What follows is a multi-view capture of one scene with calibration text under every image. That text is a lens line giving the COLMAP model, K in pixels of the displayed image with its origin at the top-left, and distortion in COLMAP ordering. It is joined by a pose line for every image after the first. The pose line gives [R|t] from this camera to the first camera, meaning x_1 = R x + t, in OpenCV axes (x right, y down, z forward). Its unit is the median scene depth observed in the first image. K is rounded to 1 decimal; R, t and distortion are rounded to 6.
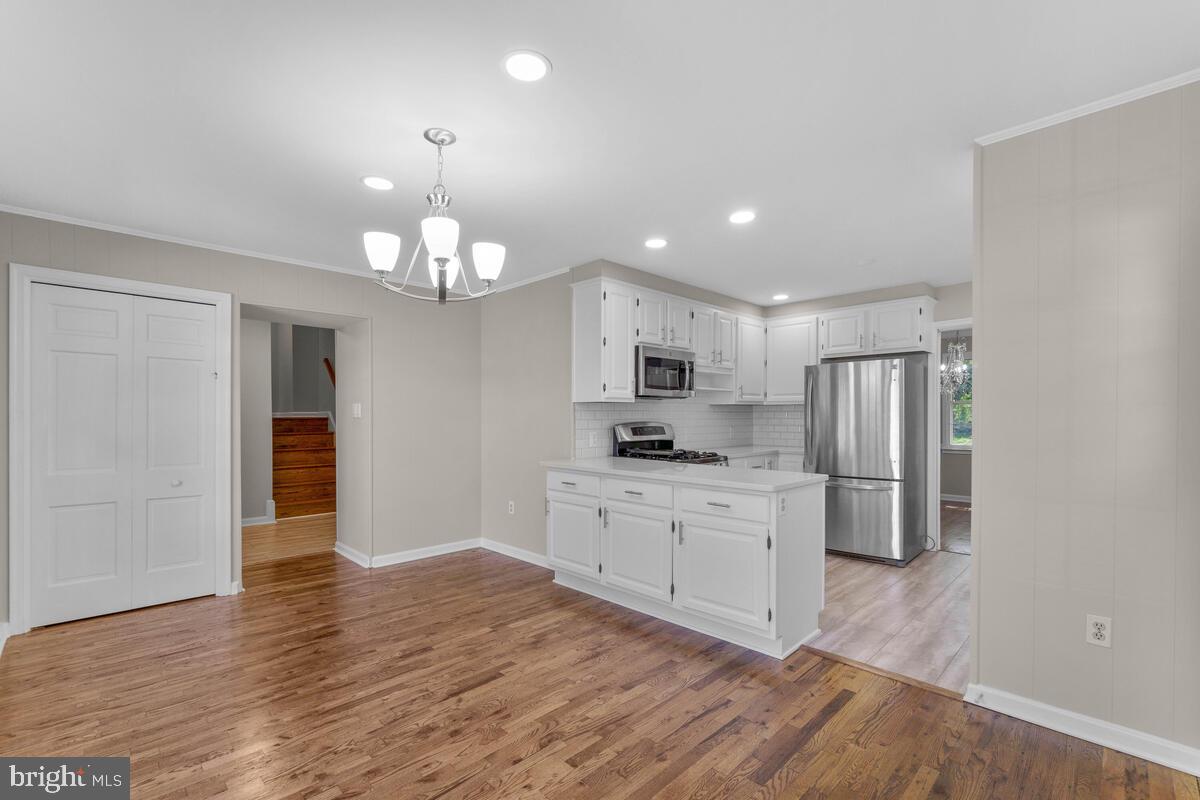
lens RADIAL K [[524.0, 0, 604.4], [0, 524.0, 417.3], [0, 0, 1]] dist [-0.002503, 0.000194]
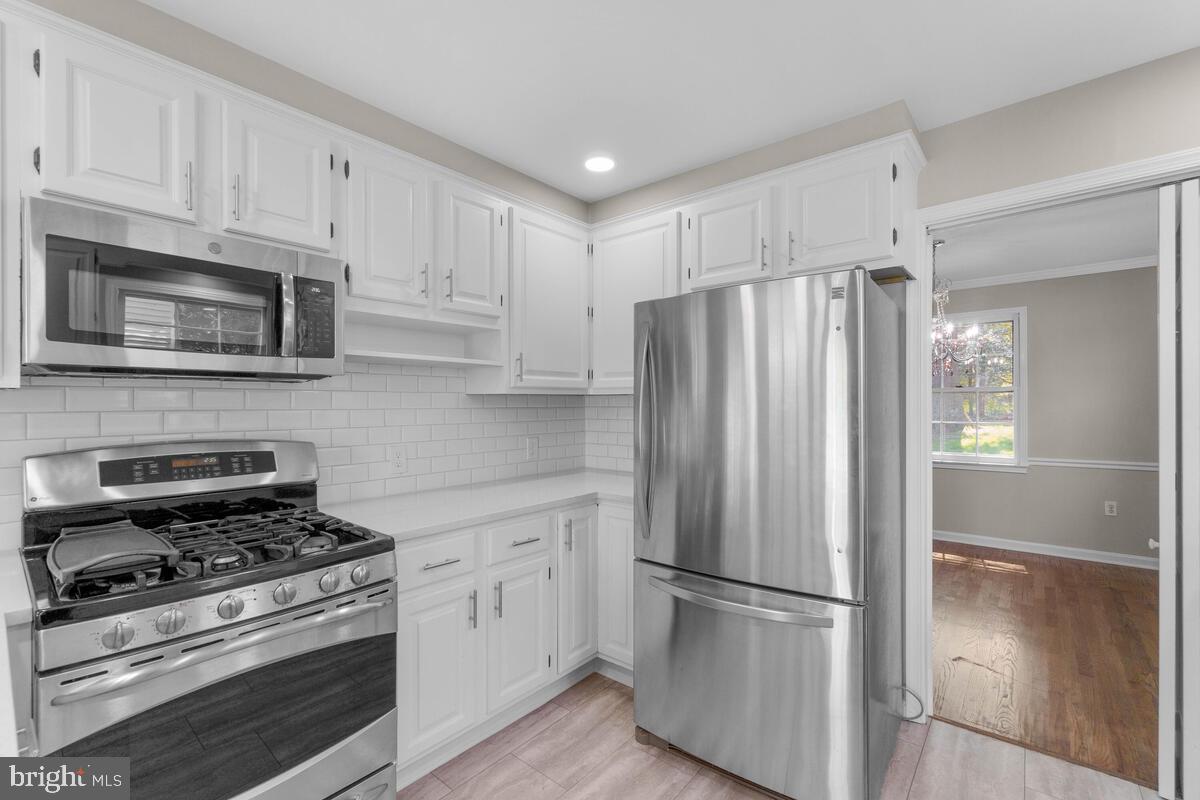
lens RADIAL K [[524.0, 0, 596.4], [0, 524.0, 403.0], [0, 0, 1]] dist [-0.002503, 0.000194]
pose [[0.996424, -0.000286, 0.084494, 0.338305], [0.000857, 0.999977, -0.006724, -0.015756], [-0.084490, 0.006772, 0.996401, 0.616987]]
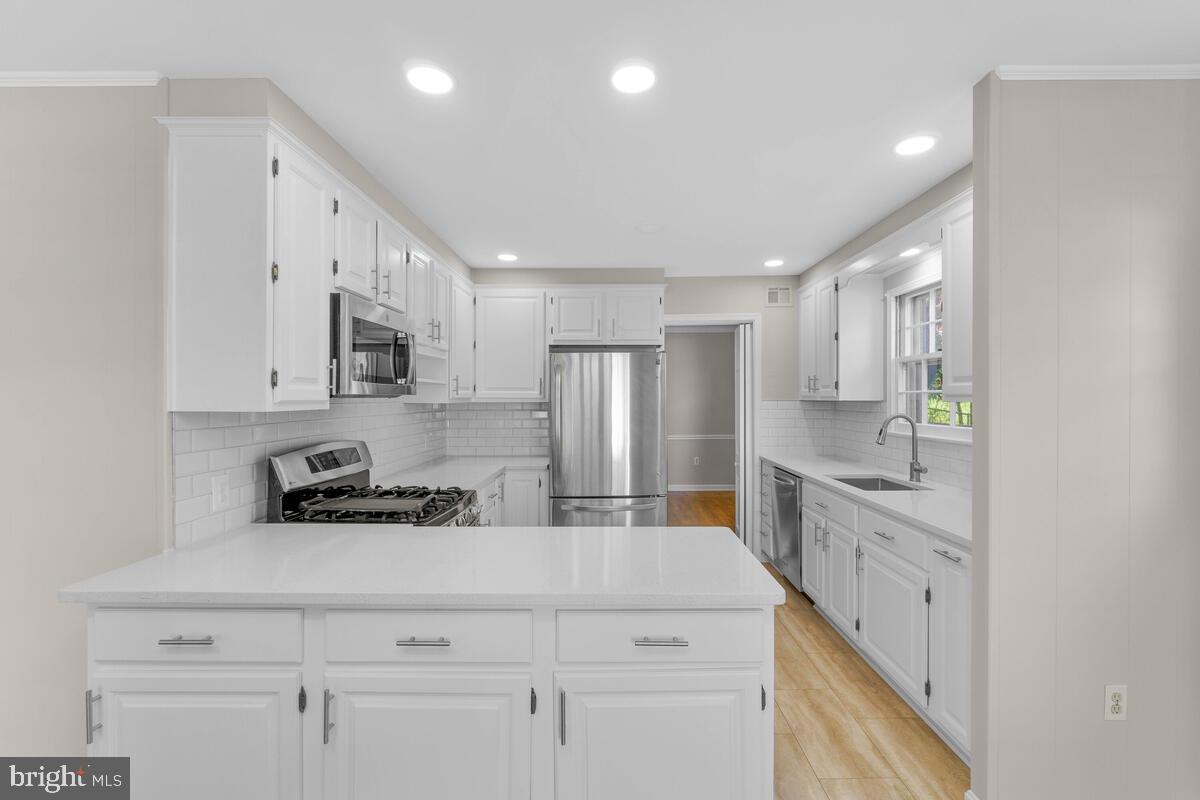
lens RADIAL K [[524.0, 0, 607.8], [0, 524.0, 399.1], [0, 0, 1]] dist [-0.002503, 0.000194]
pose [[0.708475, -0.000611, 0.705736, -0.096320], [0.002011, 0.999997, -0.001154, -0.034212], [-0.705733, 0.002237, 0.708474, 0.437925]]
